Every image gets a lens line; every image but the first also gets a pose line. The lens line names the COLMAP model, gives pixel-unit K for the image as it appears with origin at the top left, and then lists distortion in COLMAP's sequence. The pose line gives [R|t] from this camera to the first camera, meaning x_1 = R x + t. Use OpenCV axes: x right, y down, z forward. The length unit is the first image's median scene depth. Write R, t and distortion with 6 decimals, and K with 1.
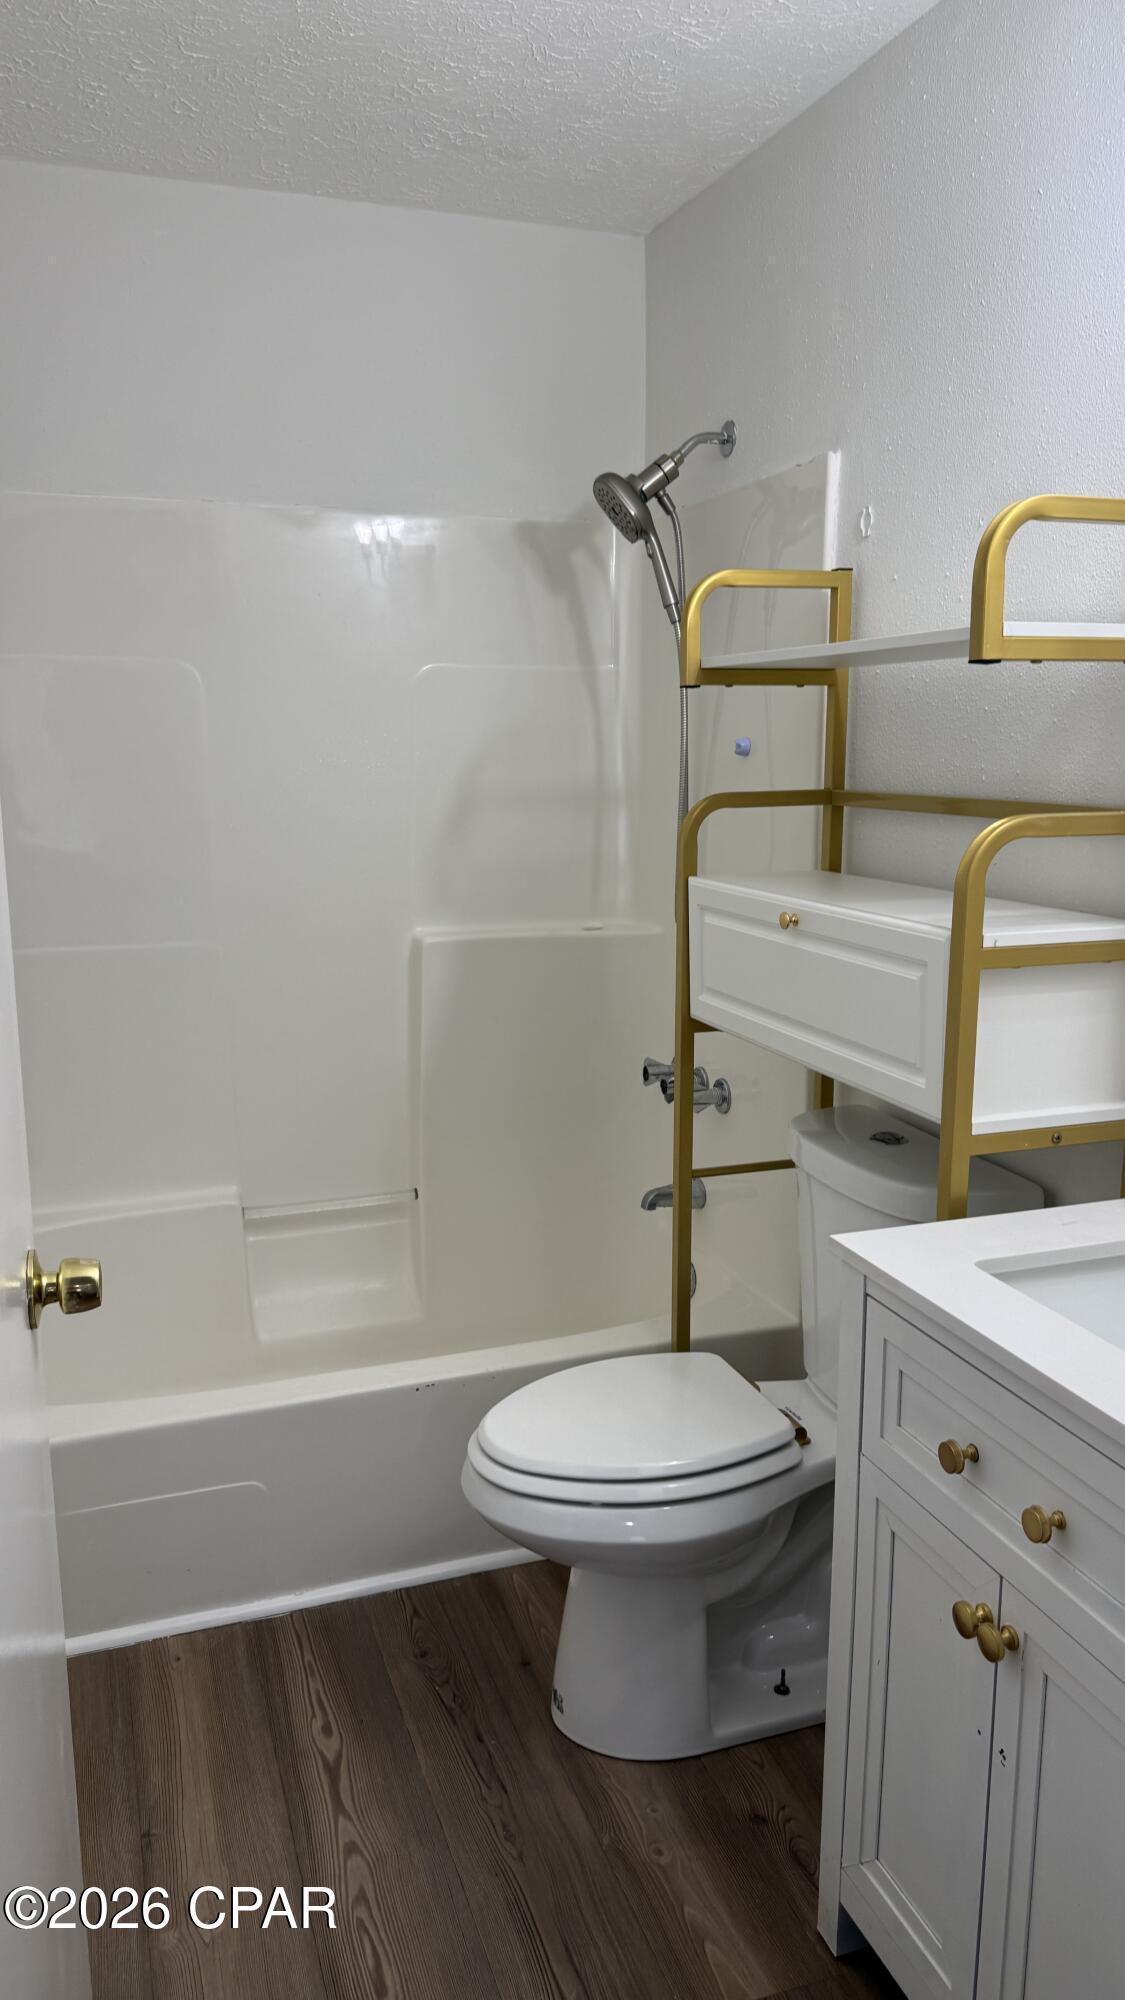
lens RADIAL K [[1390.8, 0, 558.6], [0, 1390.8, 1009.9], [0, 0, 1]] dist [0.046237, -0.060286]
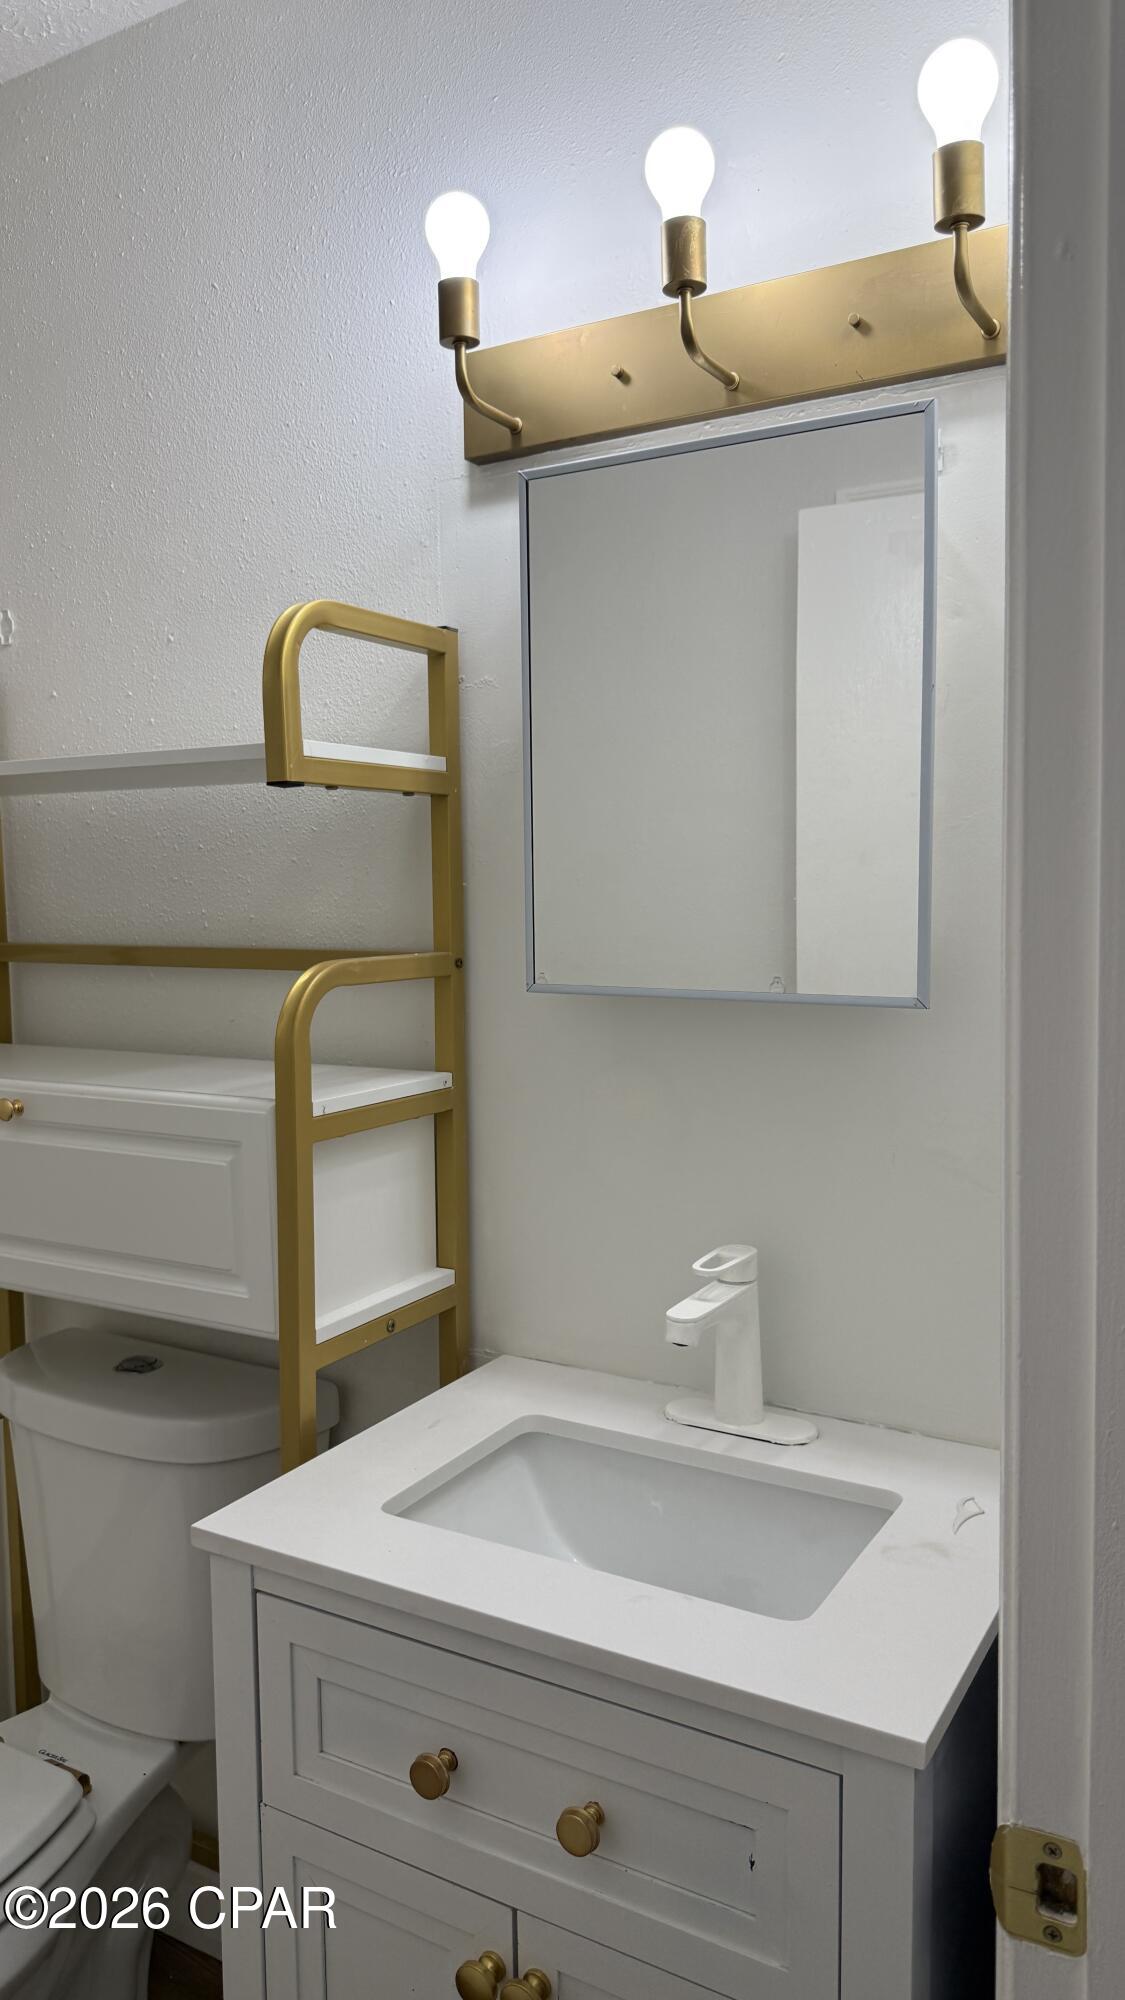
lens RADIAL K [[1390.8, 0, 558.6], [0, 1390.8, 1009.9], [0, 0, 1]] dist [0.046237, -0.060286]
pose [[0.764727, -0.061877, 0.641377, -0.116897], [0.131512, 0.989414, -0.061351, -0.038195], [-0.630791, 0.131266, 0.764769, 0.257458]]
